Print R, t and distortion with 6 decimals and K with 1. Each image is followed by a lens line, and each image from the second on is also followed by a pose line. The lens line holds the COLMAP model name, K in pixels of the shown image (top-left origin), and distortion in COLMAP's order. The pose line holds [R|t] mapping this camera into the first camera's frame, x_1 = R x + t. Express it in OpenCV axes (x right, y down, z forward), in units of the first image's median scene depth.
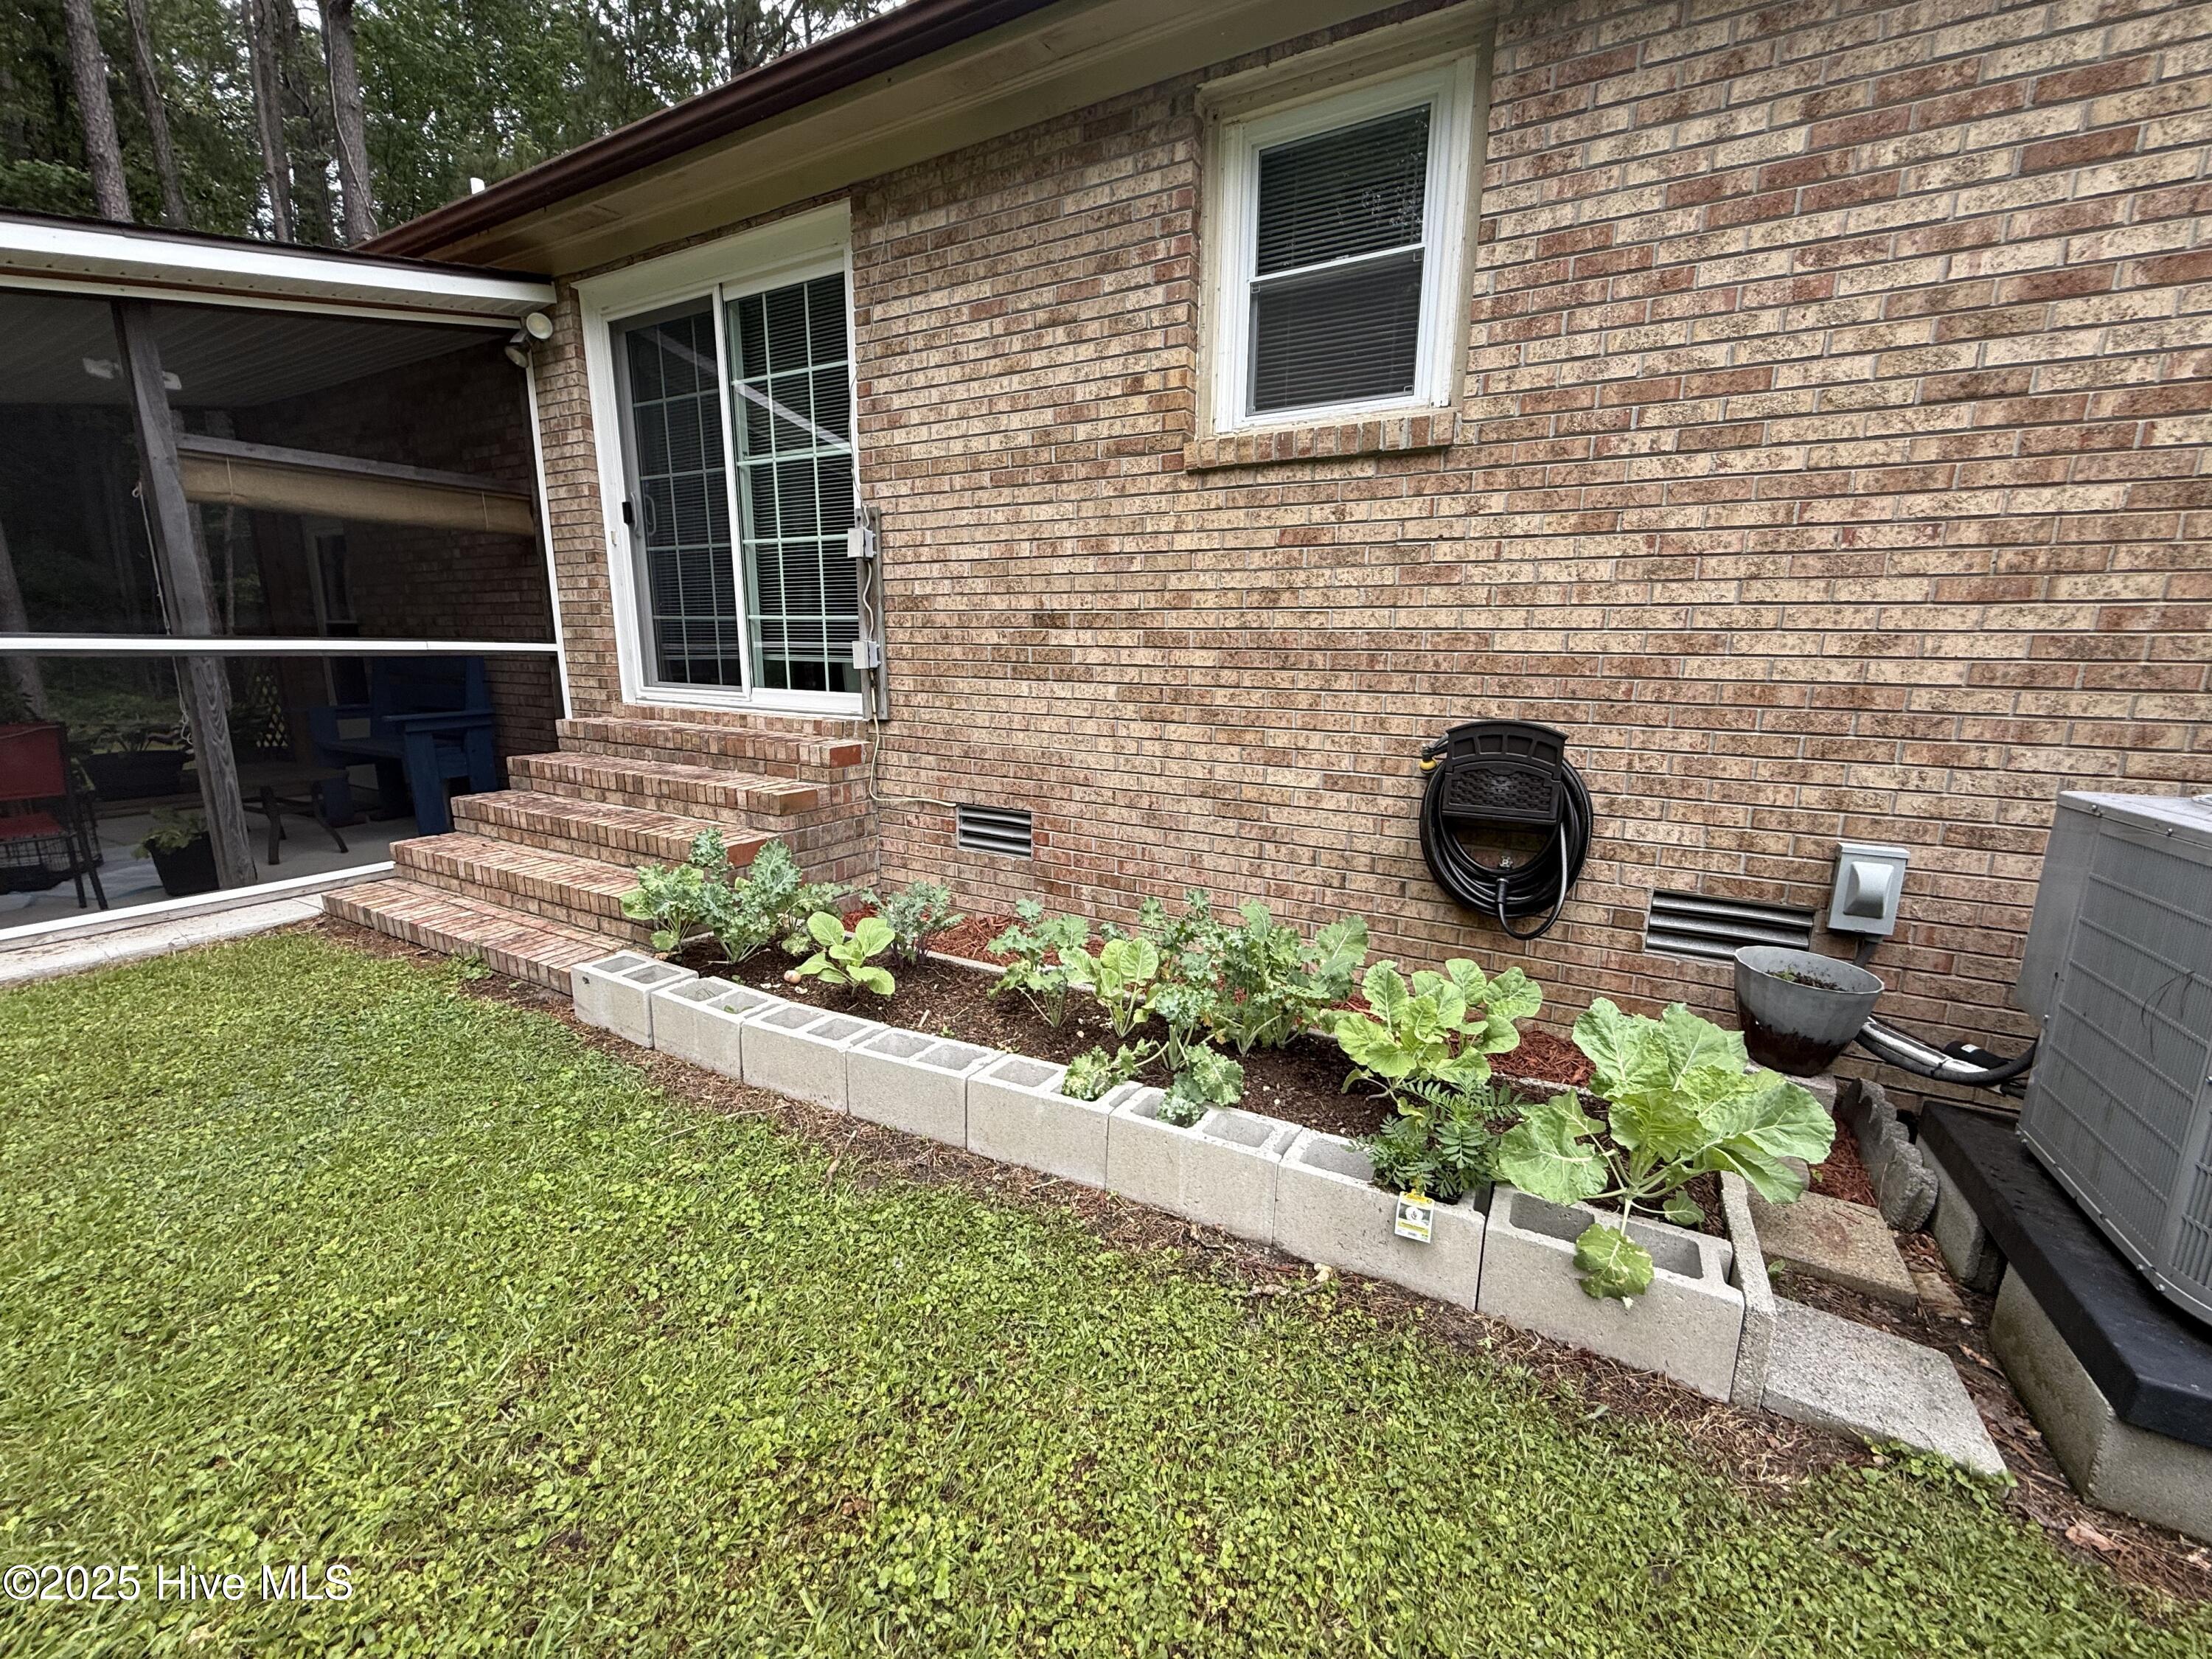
lens RADIAL K [[875.6, 0, 1101.3], [0, 875.6, 830.1], [0, 0, 1]] dist [-0.000322, -0.000144]
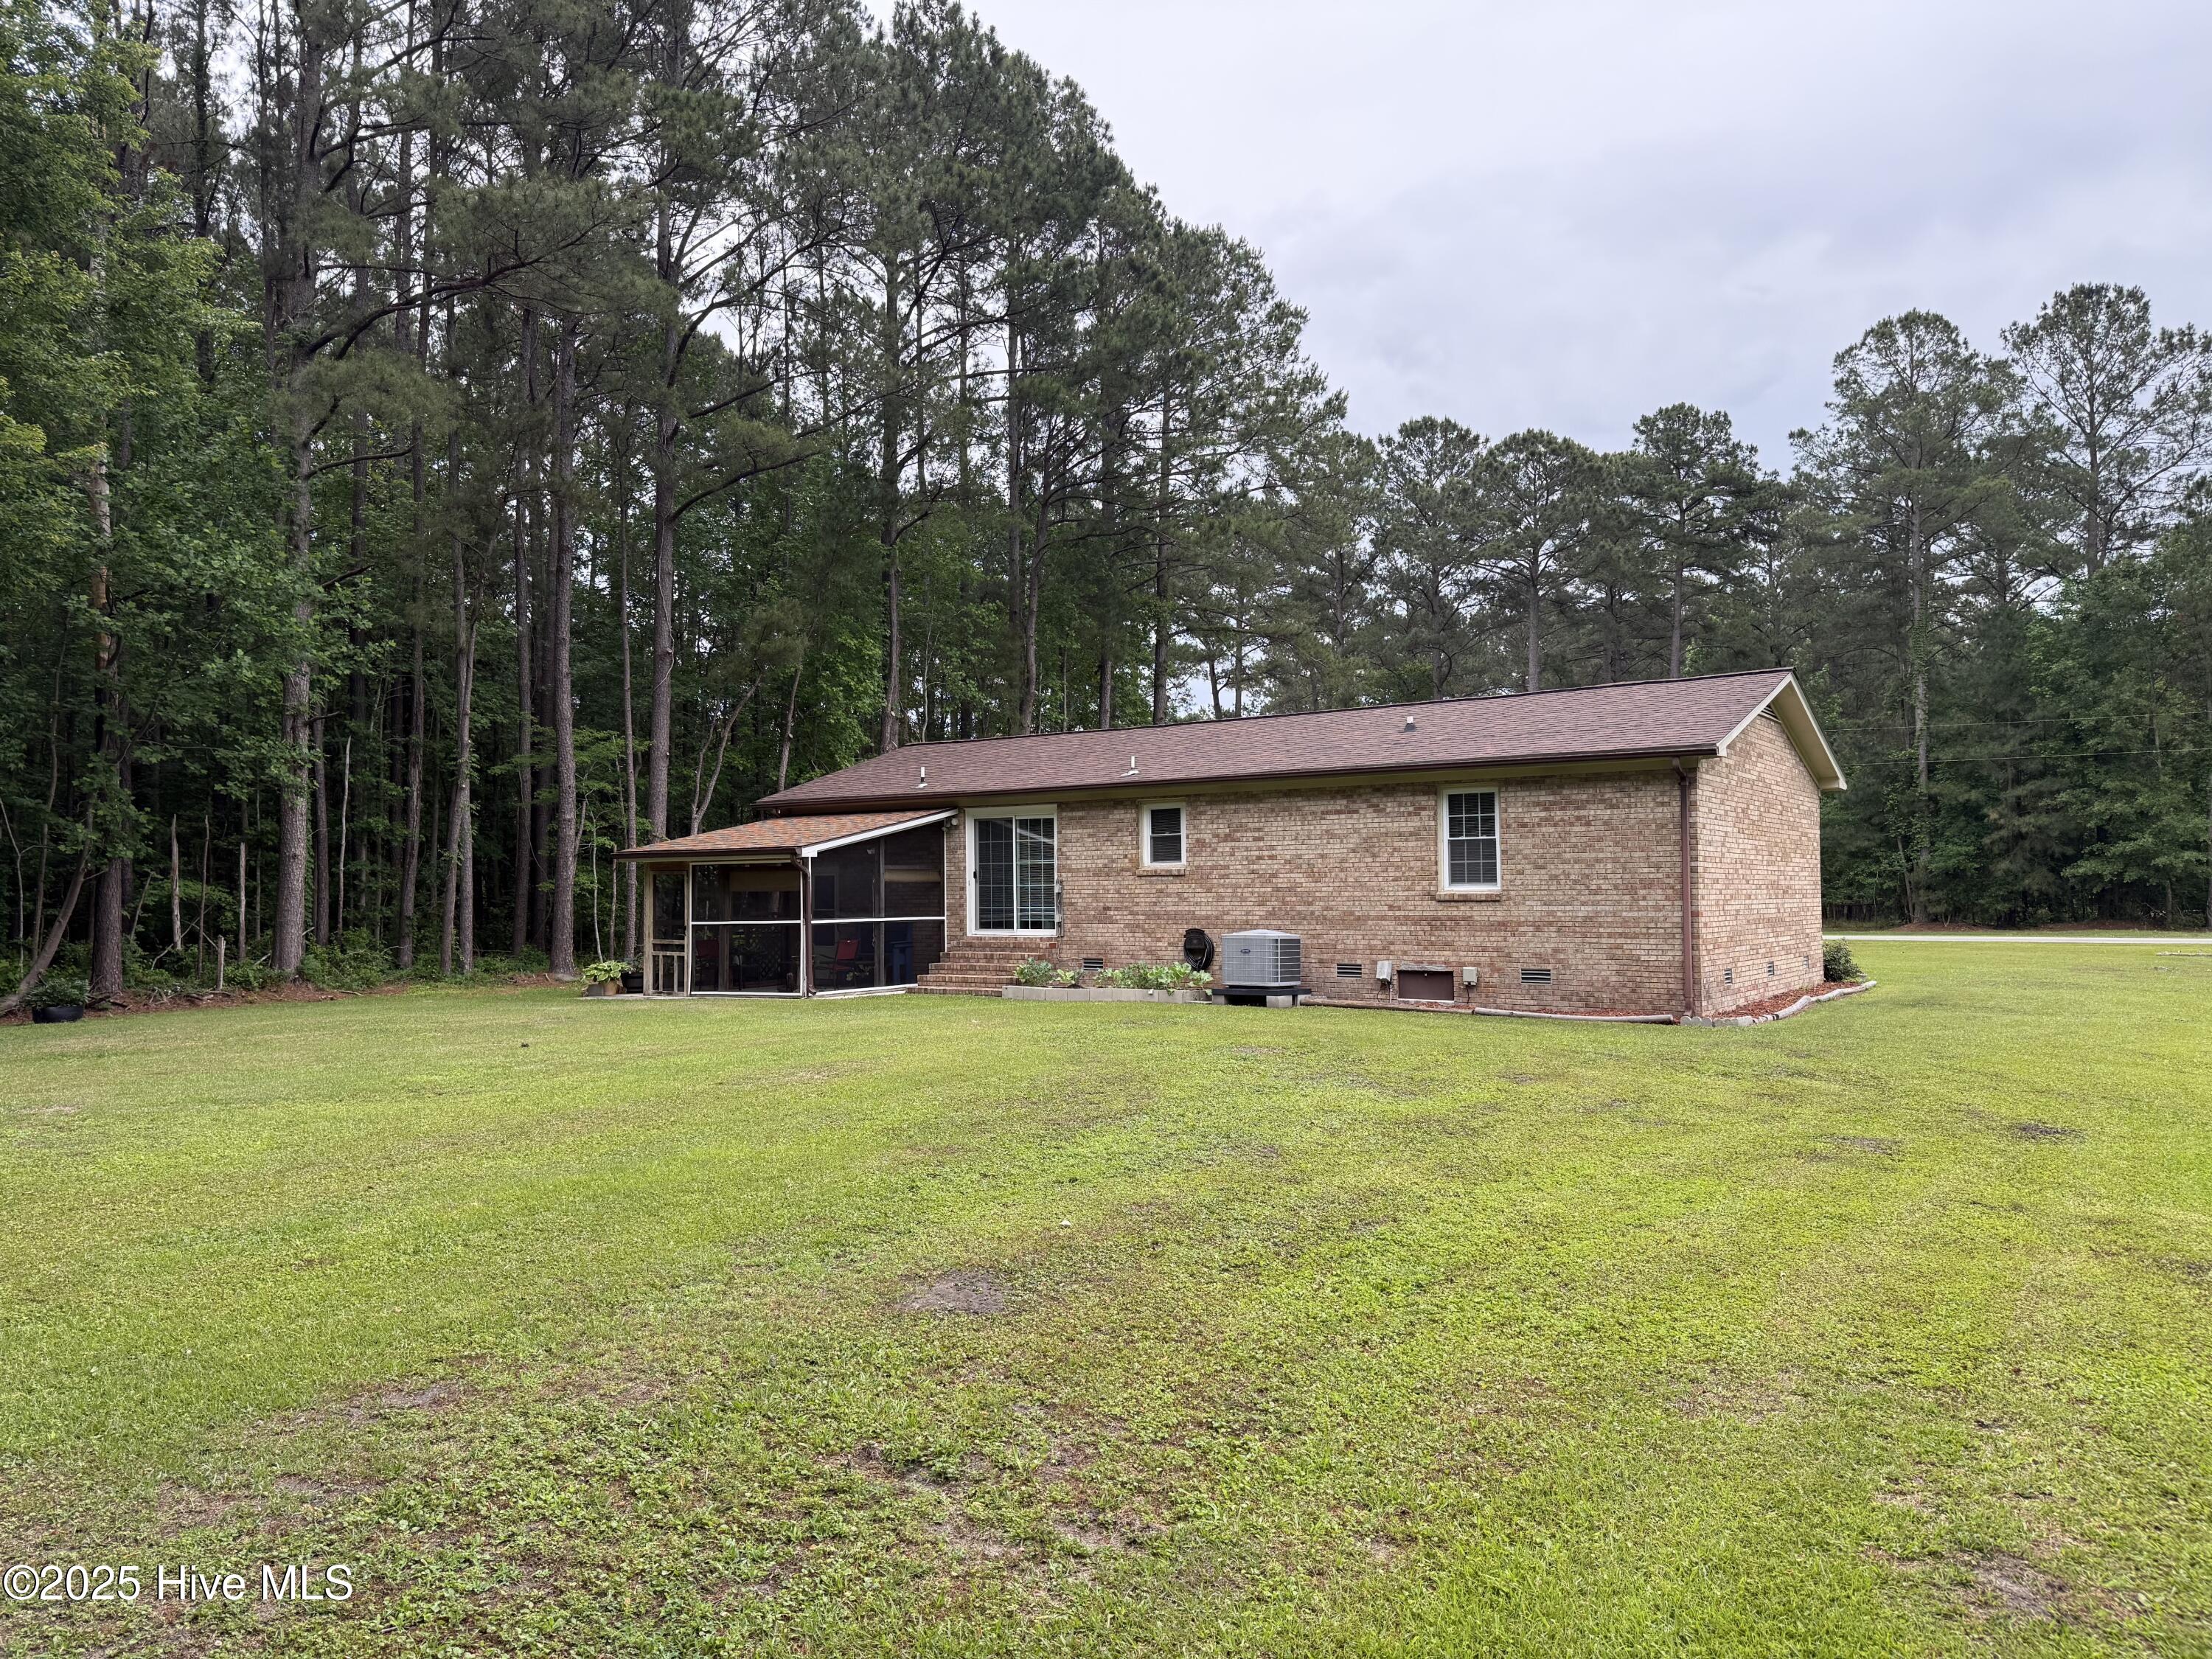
lens RADIAL K [[1547.1, 0, 1106.8], [0, 1547.1, 828.2], [0, 0, 1]] dist [0.001197, 0.000006]
pose [[0.995188, -0.024587, -0.094854, 0.627737], [-0.000059, 0.967860, -0.251489, 1.197656], [0.097988, 0.250284, 0.963201, -5.978979]]
